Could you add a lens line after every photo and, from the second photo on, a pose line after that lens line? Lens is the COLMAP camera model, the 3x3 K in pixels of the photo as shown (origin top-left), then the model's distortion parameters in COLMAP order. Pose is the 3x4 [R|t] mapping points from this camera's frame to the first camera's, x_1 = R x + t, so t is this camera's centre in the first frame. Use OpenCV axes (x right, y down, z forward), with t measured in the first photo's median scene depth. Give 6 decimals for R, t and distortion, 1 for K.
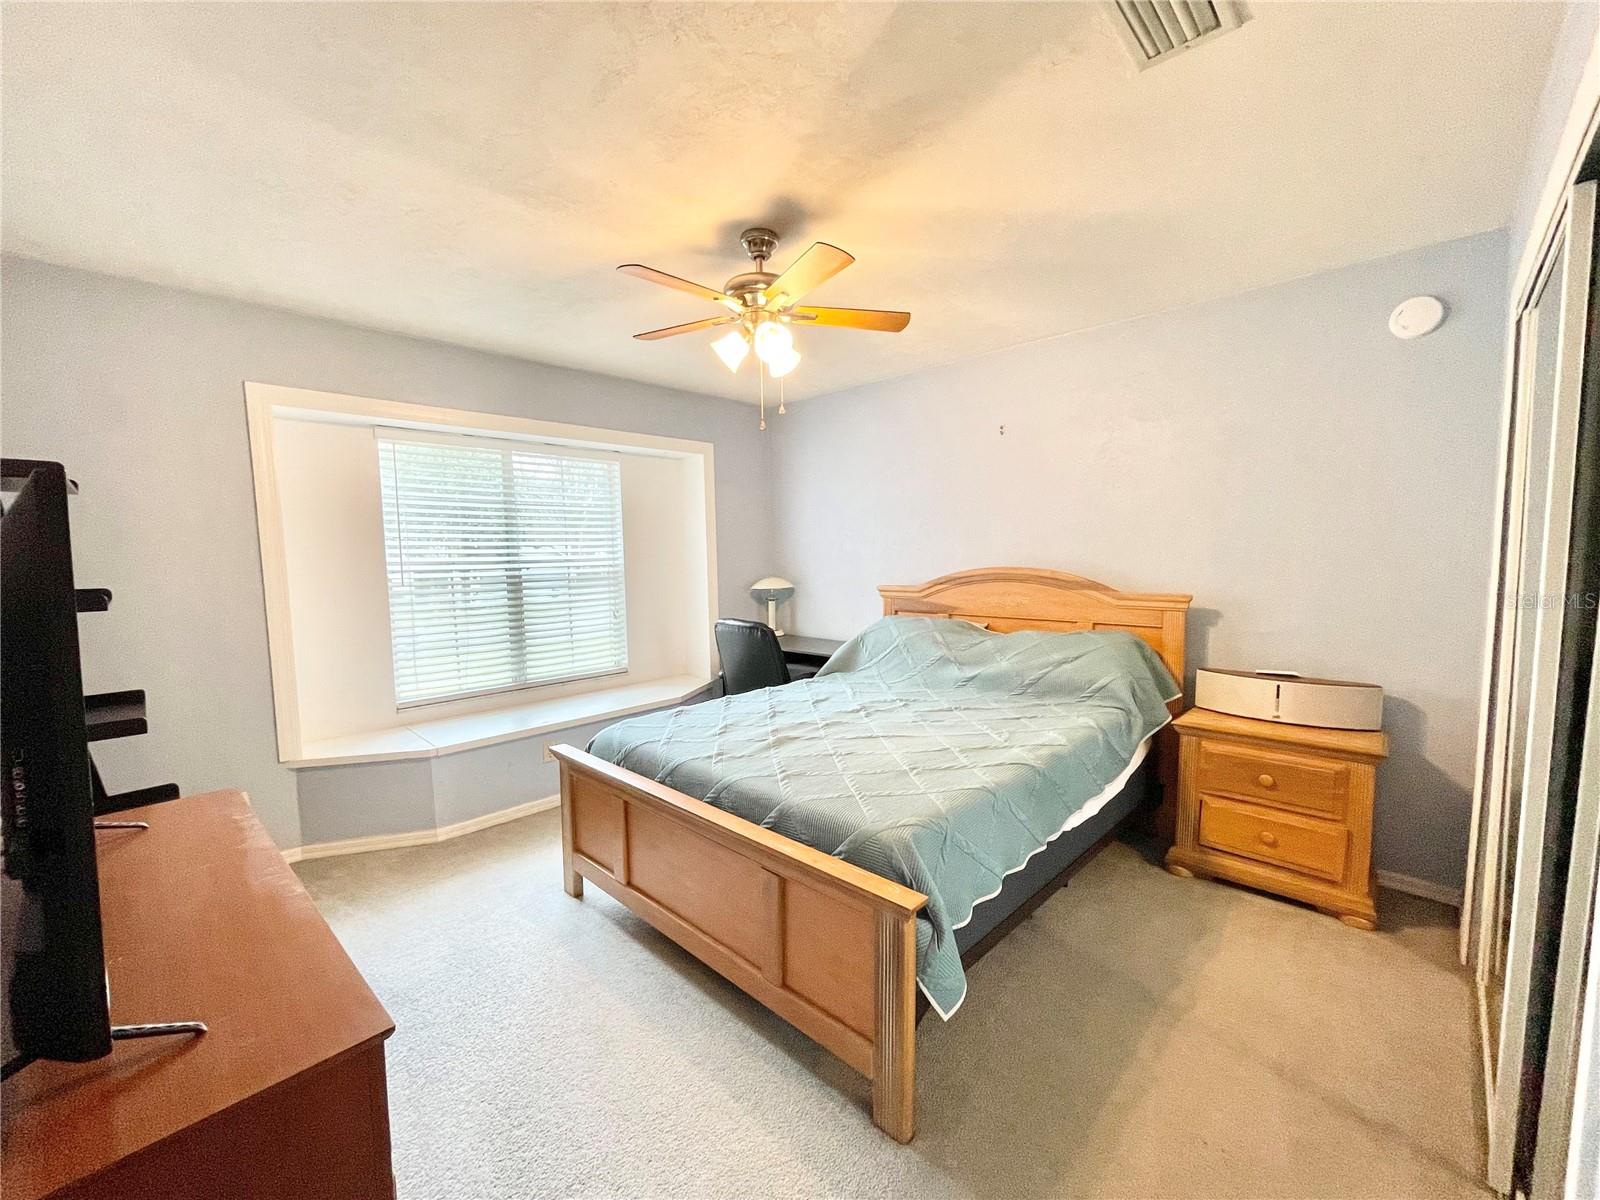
lens RADIAL K [[641.1, 0, 791.0], [0, 641.1, 603.6], [0, 0, 1]] dist [-0.005729, 0.001043]
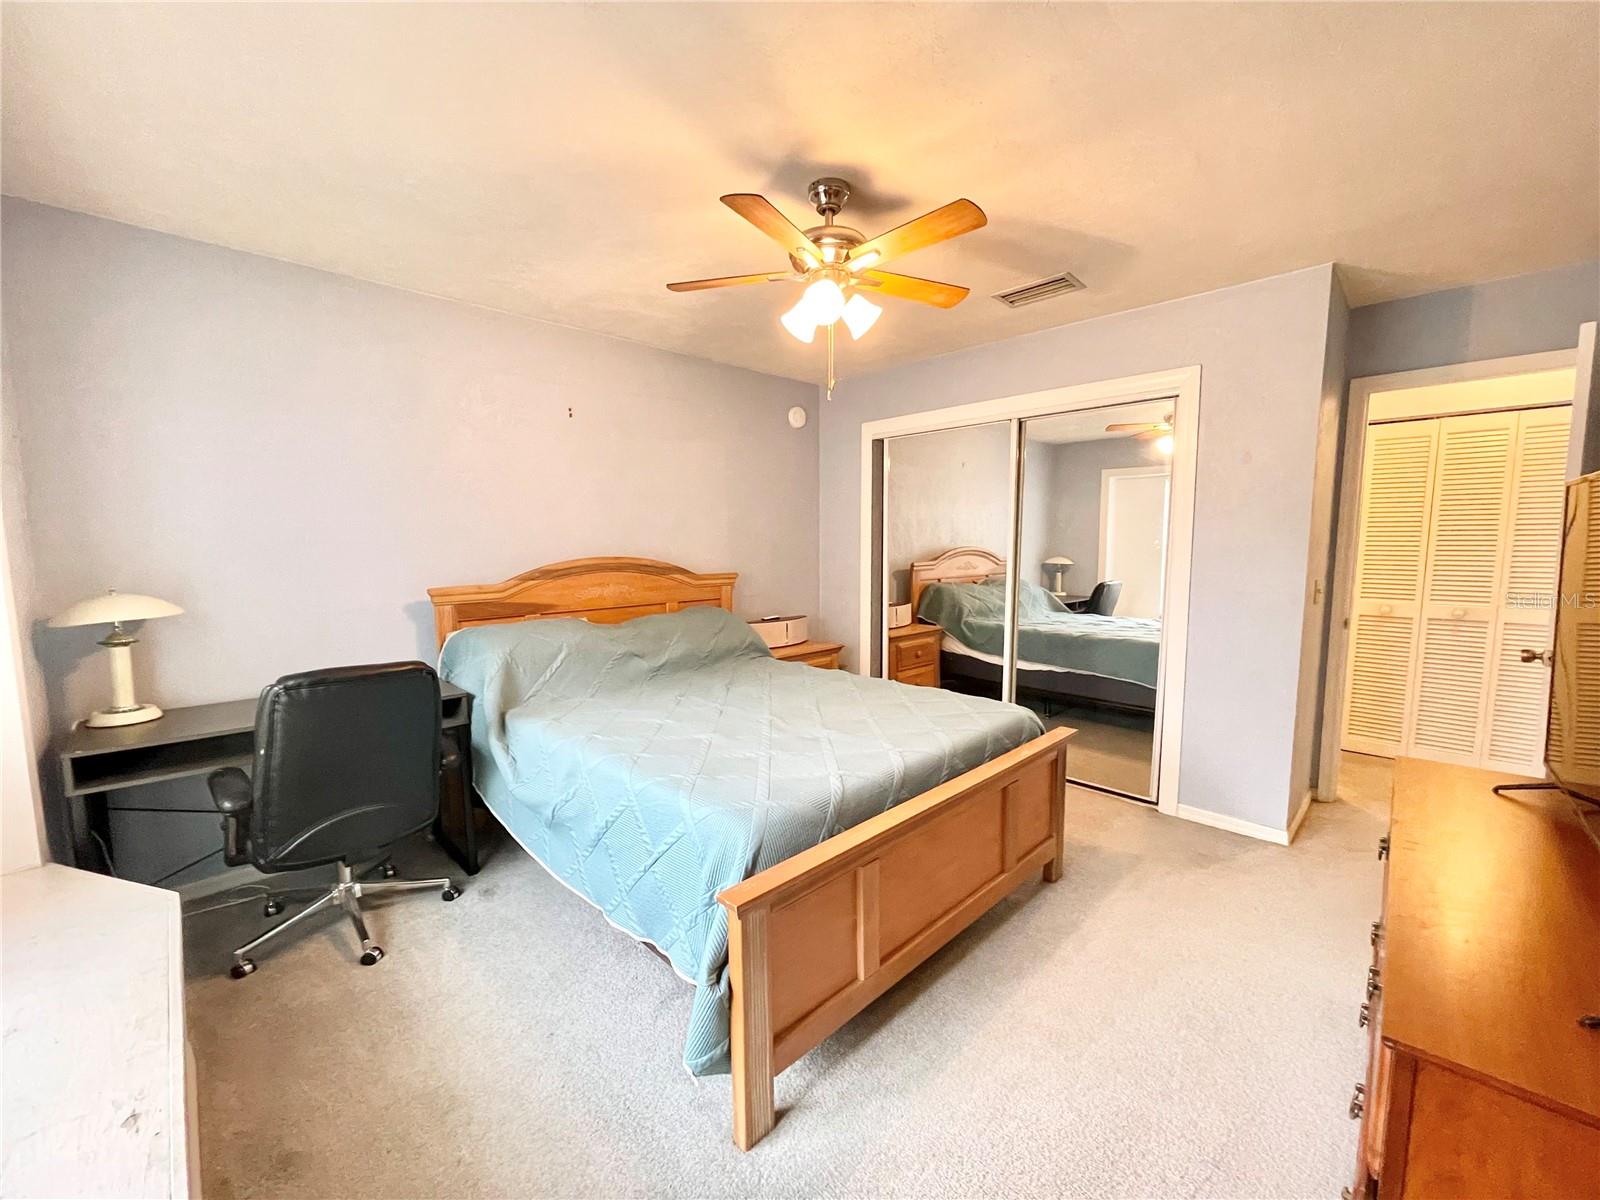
lens RADIAL K [[641.1, 0, 791.4], [0, 641.1, 604.0], [0, 0, 1]] dist [-0.005729, 0.001043]
pose [[0.021566, -0.083336, 0.996288, -0.780778], [0.088684, 0.992751, 0.081121, -0.047541], [-0.995826, 0.086606, 0.028800, 0.832856]]
